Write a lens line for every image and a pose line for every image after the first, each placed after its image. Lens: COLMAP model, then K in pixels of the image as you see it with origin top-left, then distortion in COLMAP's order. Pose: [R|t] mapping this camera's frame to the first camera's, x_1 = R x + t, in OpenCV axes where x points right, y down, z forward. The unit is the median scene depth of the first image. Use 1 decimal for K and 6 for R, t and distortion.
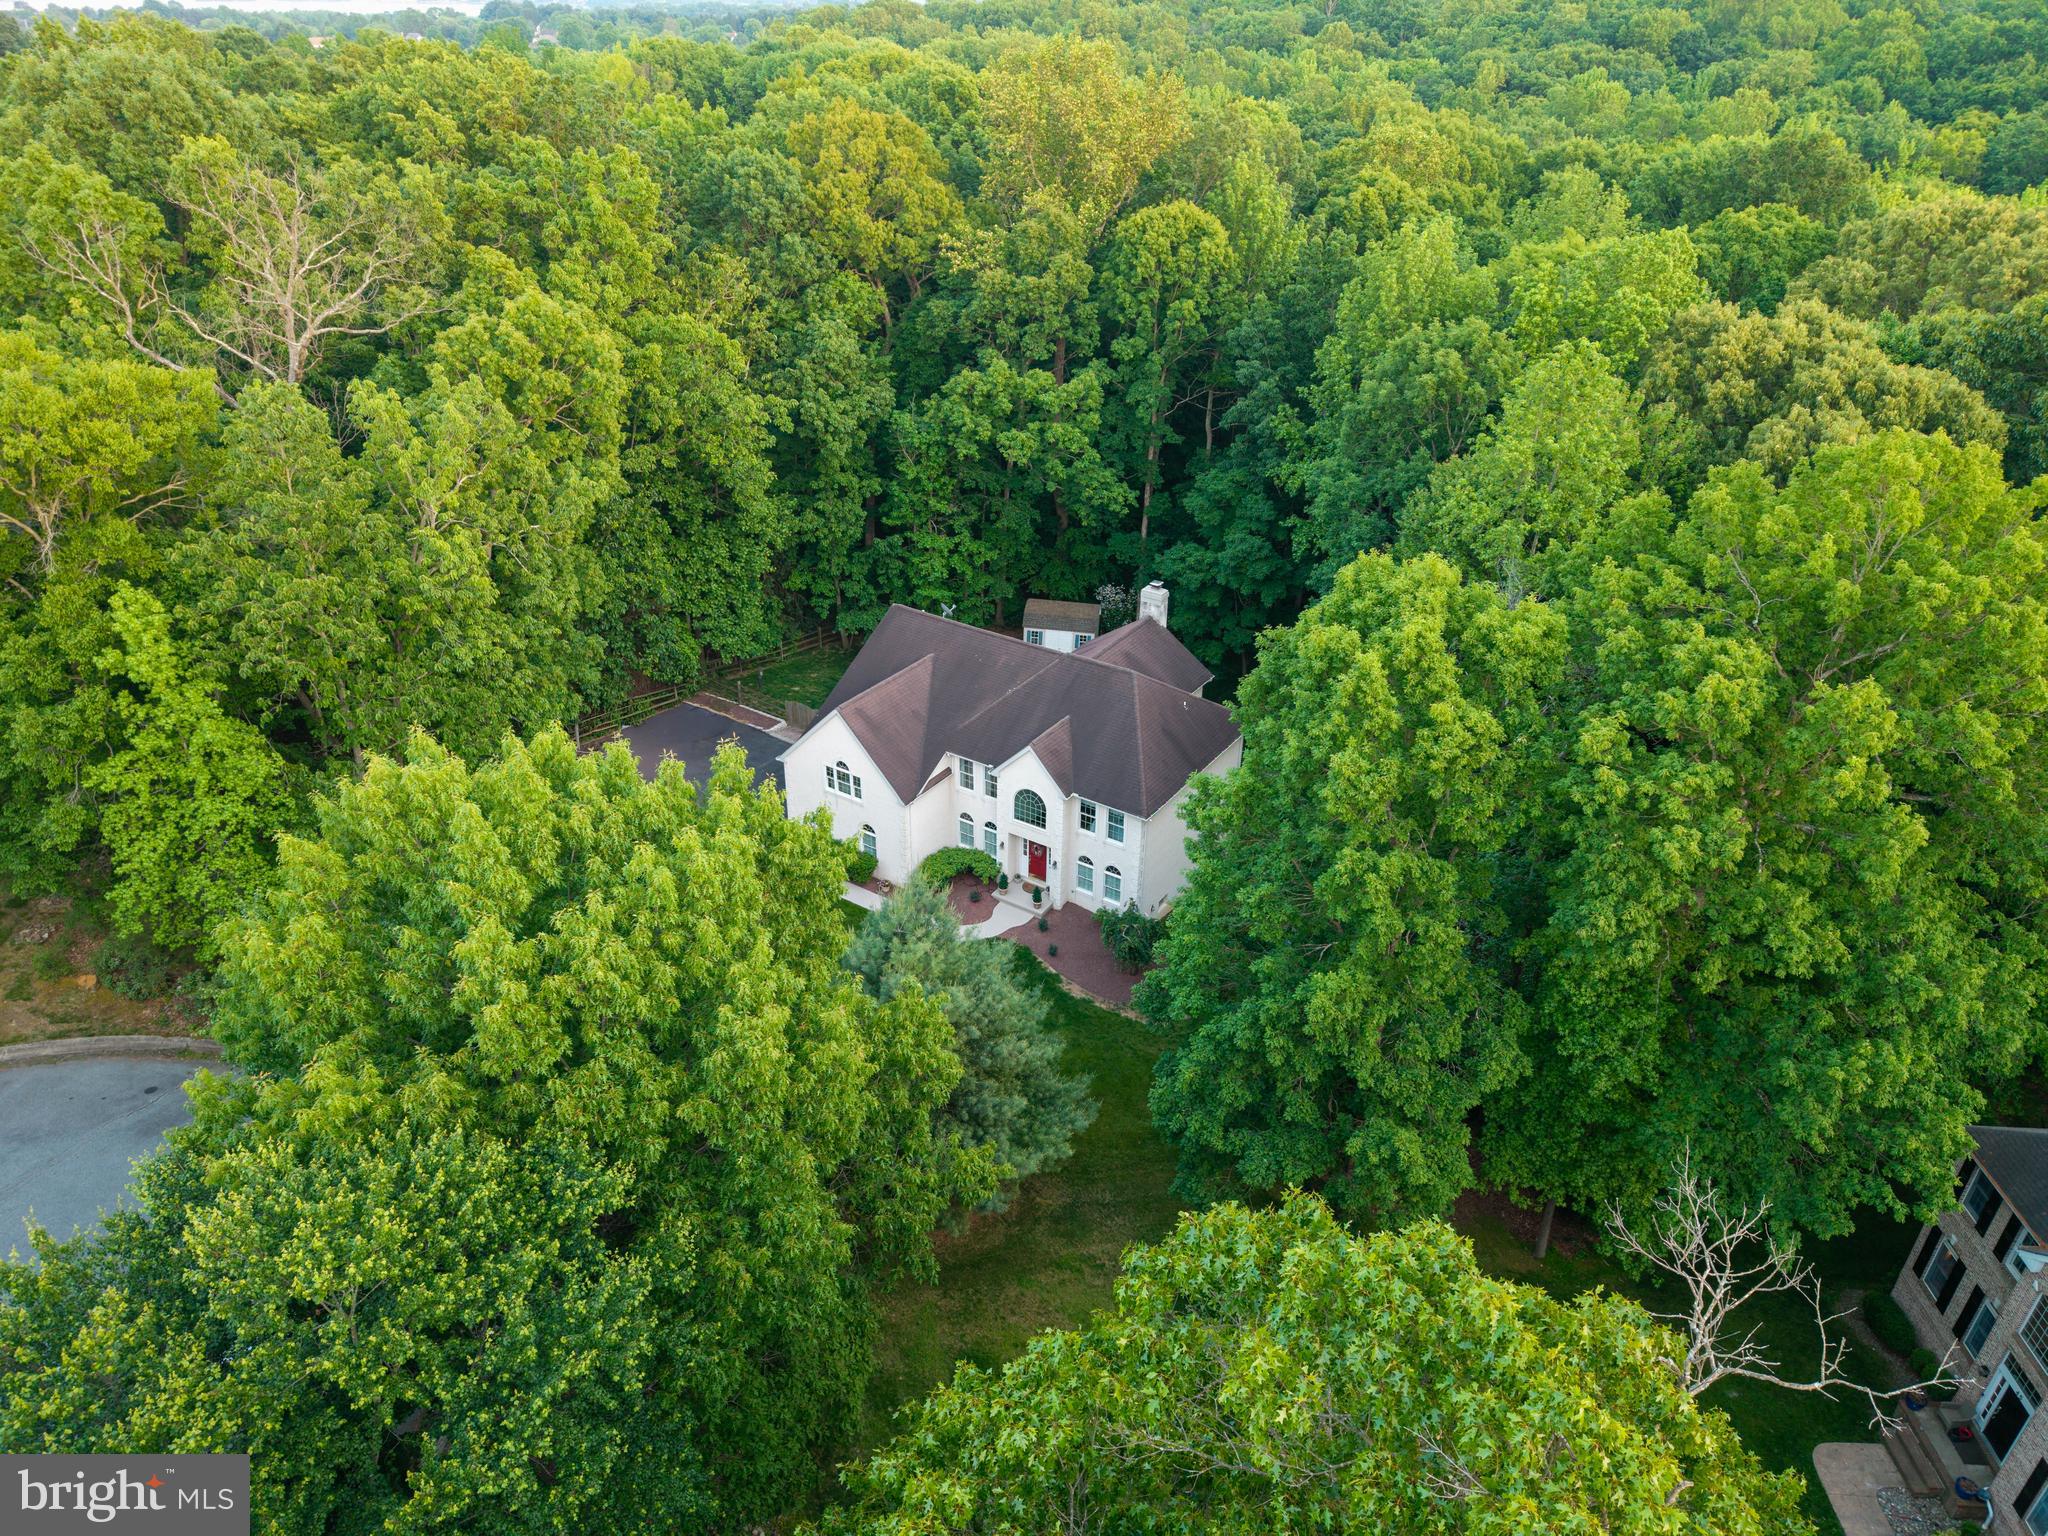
lens RADIAL K [[1362.8, 0, 1024.2], [0, 1362.8, 774.3], [0, 0, 1]] dist [0.006097, 0.001372]
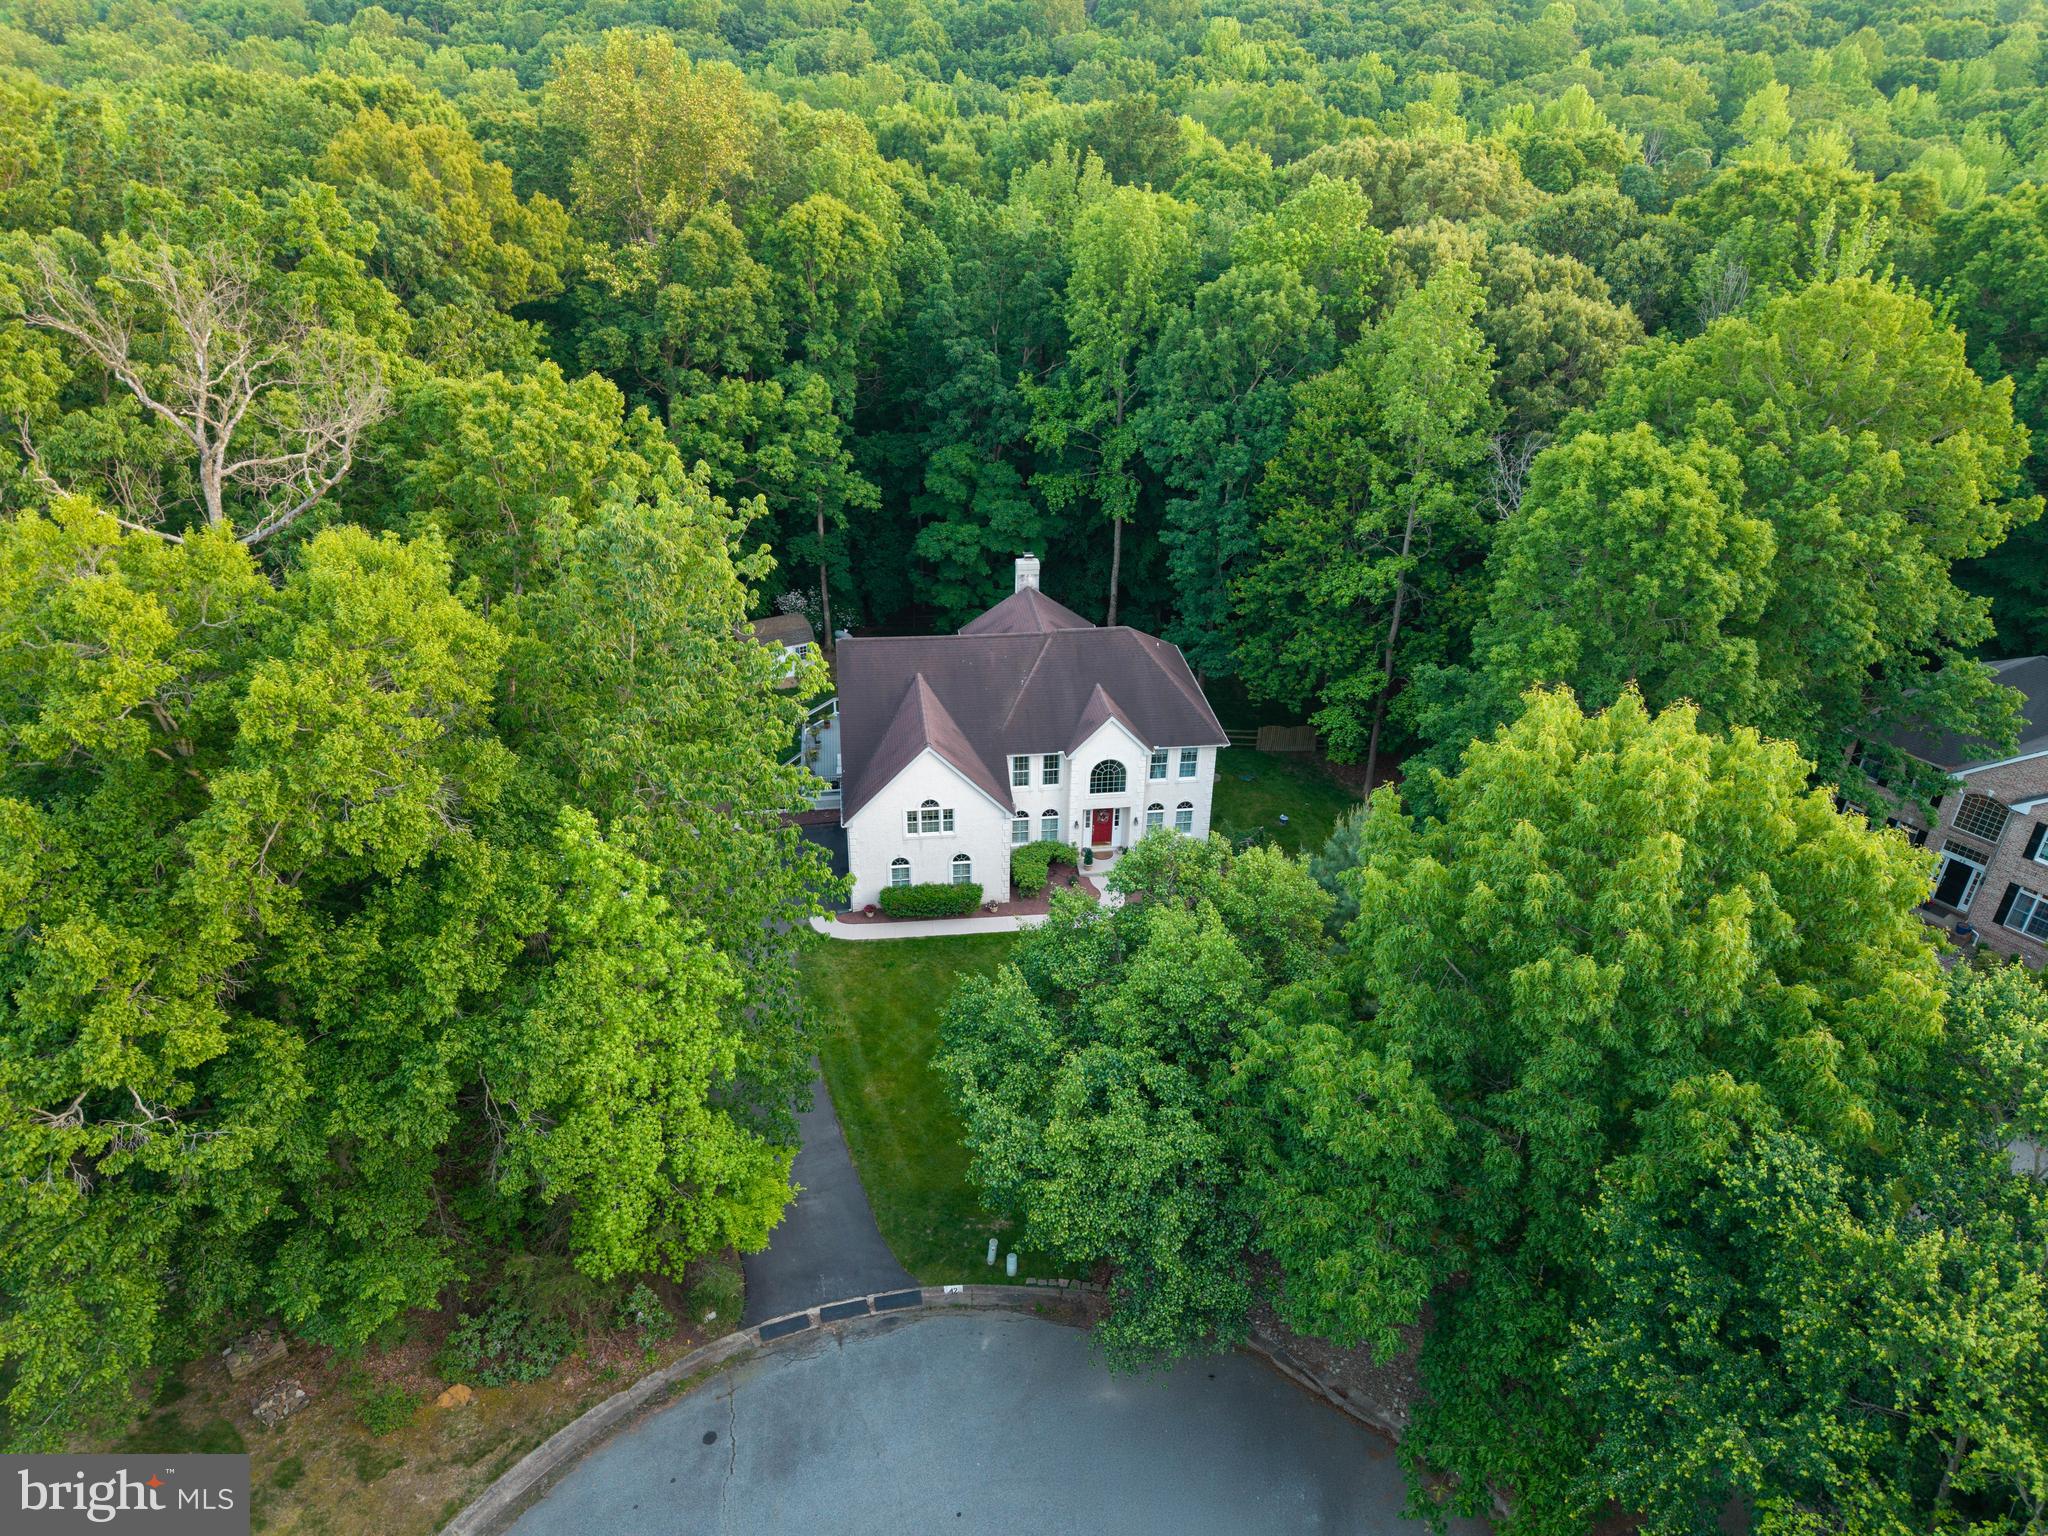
lens RADIAL K [[1362.8, 0, 1024.2], [0, 1362.8, 774.3], [0, 0, 1]] dist [0.006097, 0.001372]
pose [[0.761810, -0.328580, 0.558283, -0.604344], [0.320897, 0.940058, 0.115393, -0.113988], [-0.562735, 0.091243, 0.821587, 0.173924]]
